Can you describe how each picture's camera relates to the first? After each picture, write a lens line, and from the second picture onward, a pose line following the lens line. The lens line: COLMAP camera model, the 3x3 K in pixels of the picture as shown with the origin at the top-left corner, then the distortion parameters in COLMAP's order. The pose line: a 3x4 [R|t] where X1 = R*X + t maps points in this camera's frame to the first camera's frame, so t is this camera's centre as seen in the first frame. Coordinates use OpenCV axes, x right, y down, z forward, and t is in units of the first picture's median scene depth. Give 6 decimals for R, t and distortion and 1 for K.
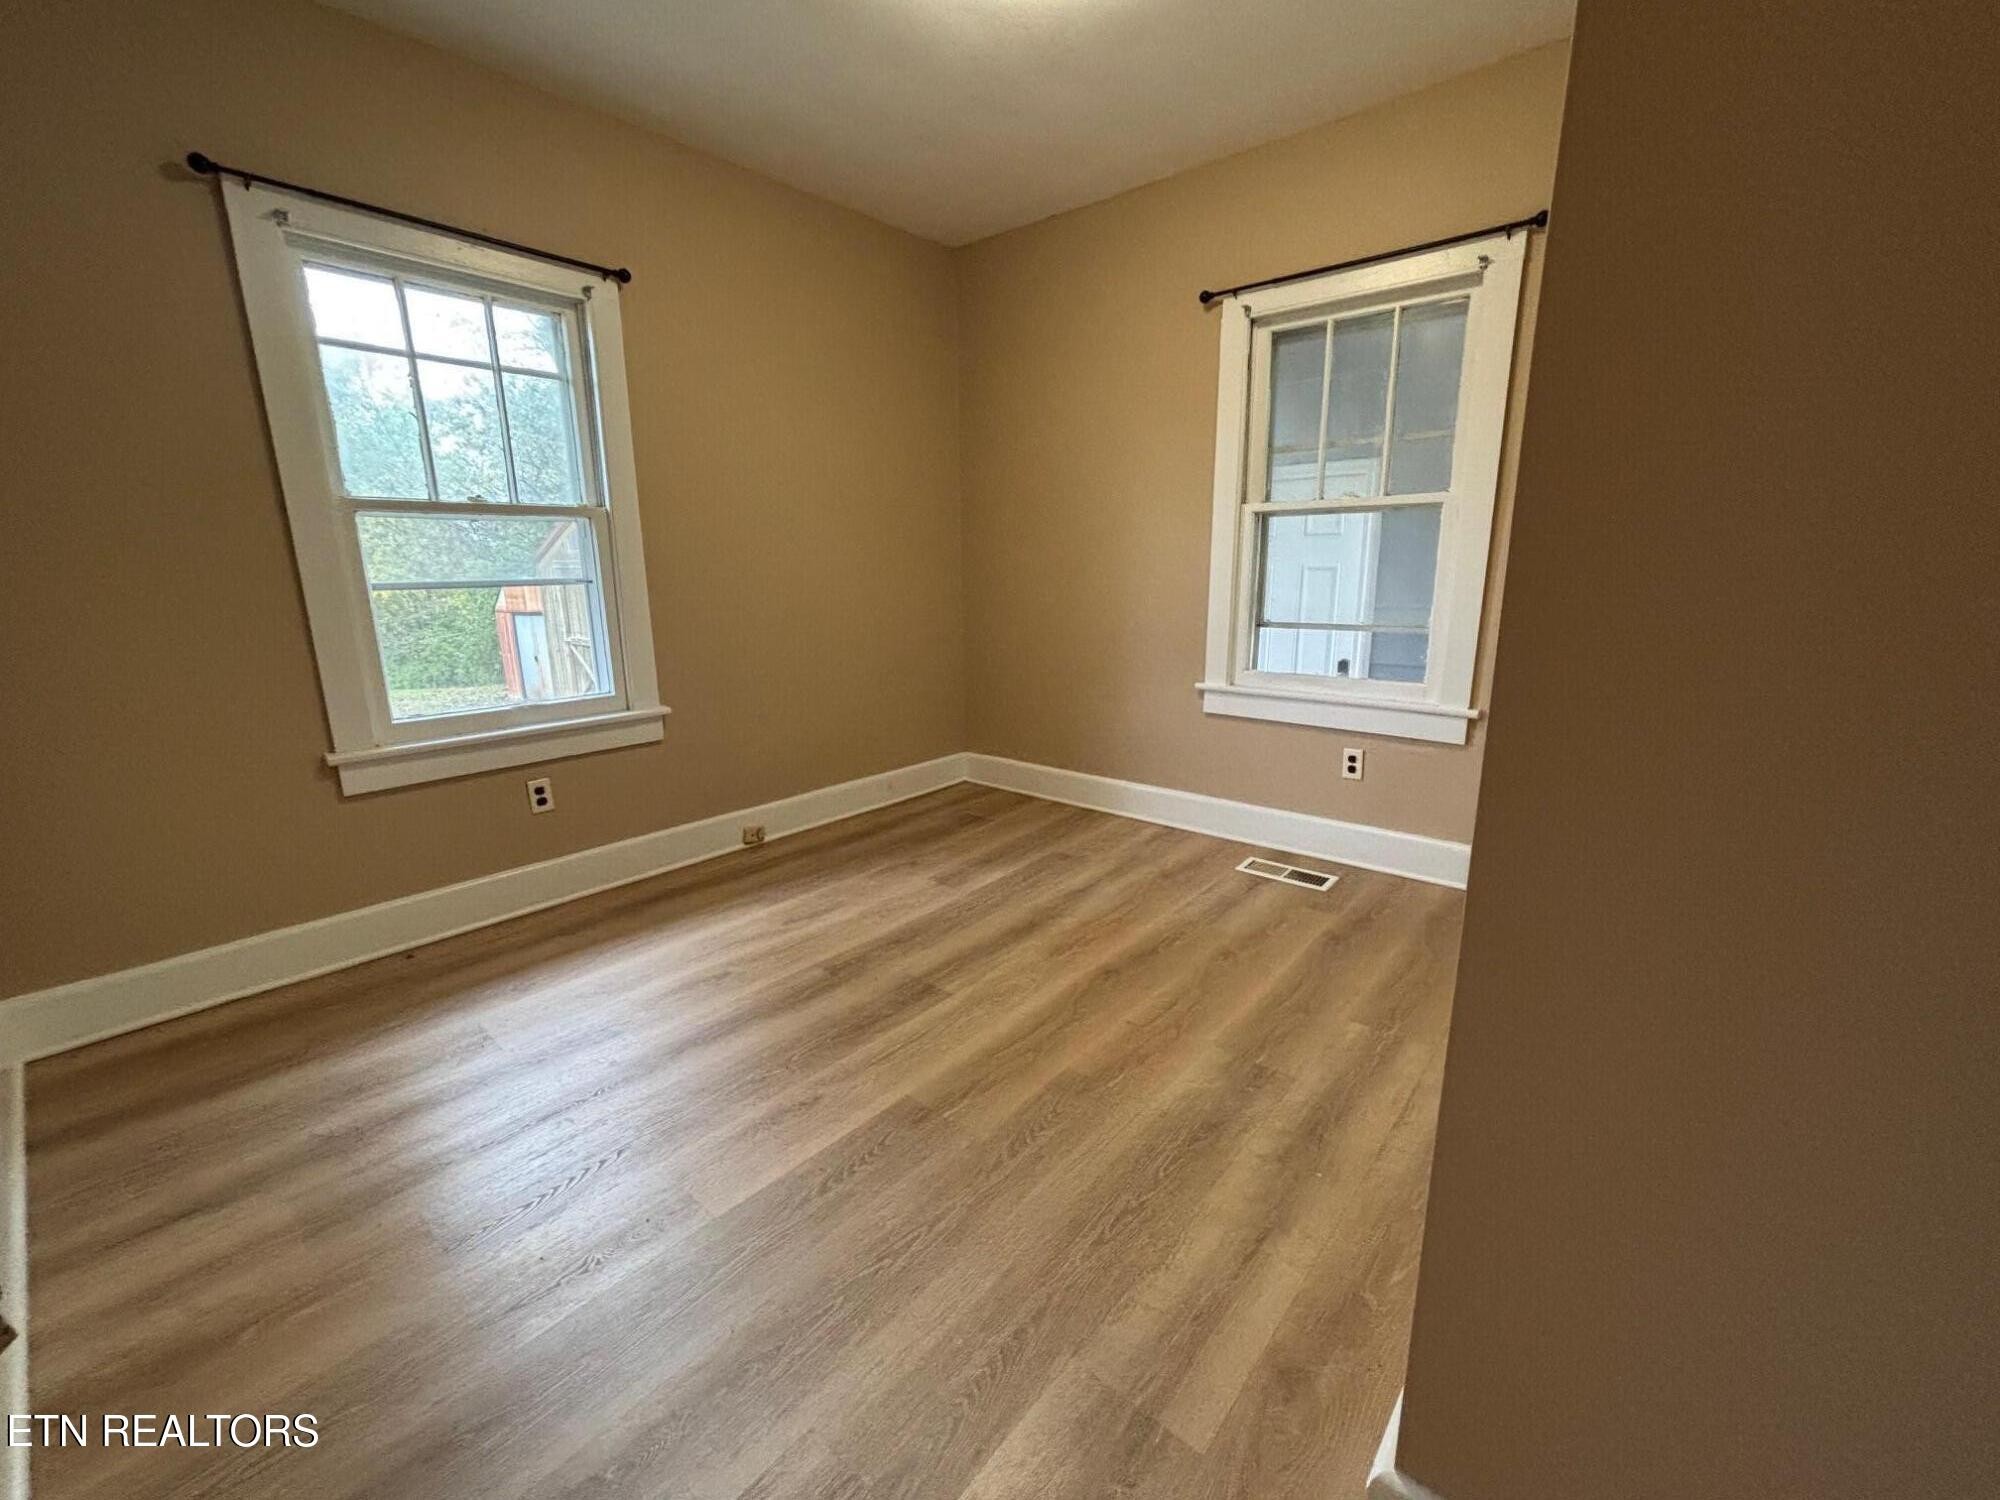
lens RADIAL K [[813.3, 0, 1000.0], [0, 813.3, 750.0], [0, 0, 1]] dist [-0.004350, -0.000579]
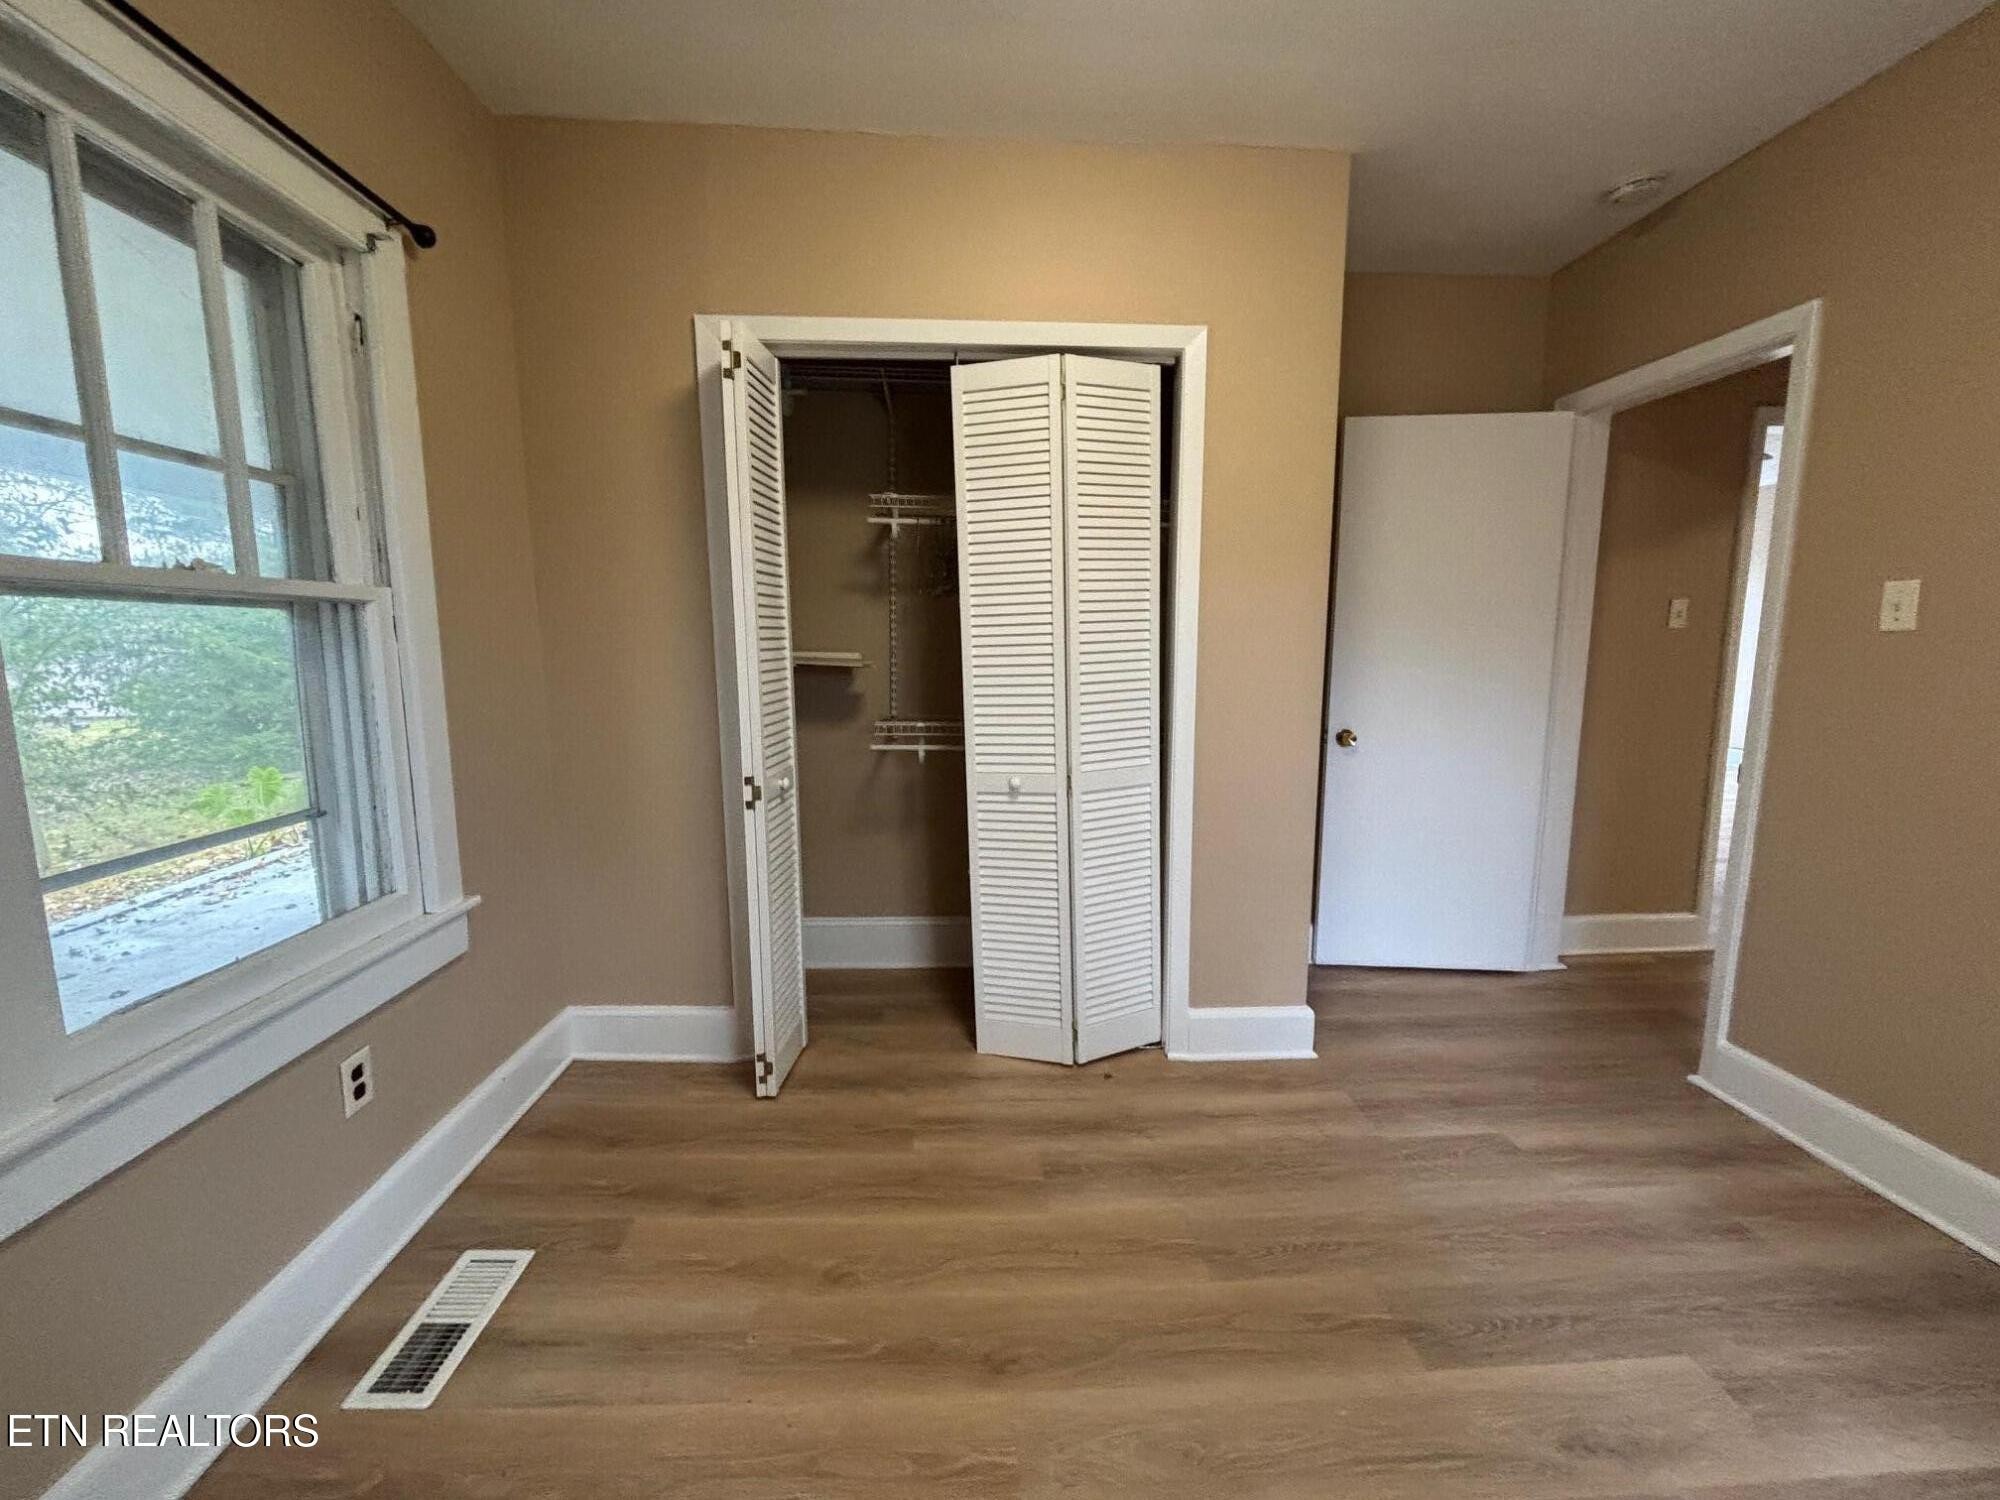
lens RADIAL K [[813.3, 0, 1000.0], [0, 813.3, 750.0], [0, 0, 1]] dist [-0.004350, -0.000579]
pose [[-0.688968, -0.081947, 0.720144, -0.255838], [0.168797, 0.948126, 0.269380, -0.312968], [-0.704862, 0.307152, -0.639396, 1.195030]]
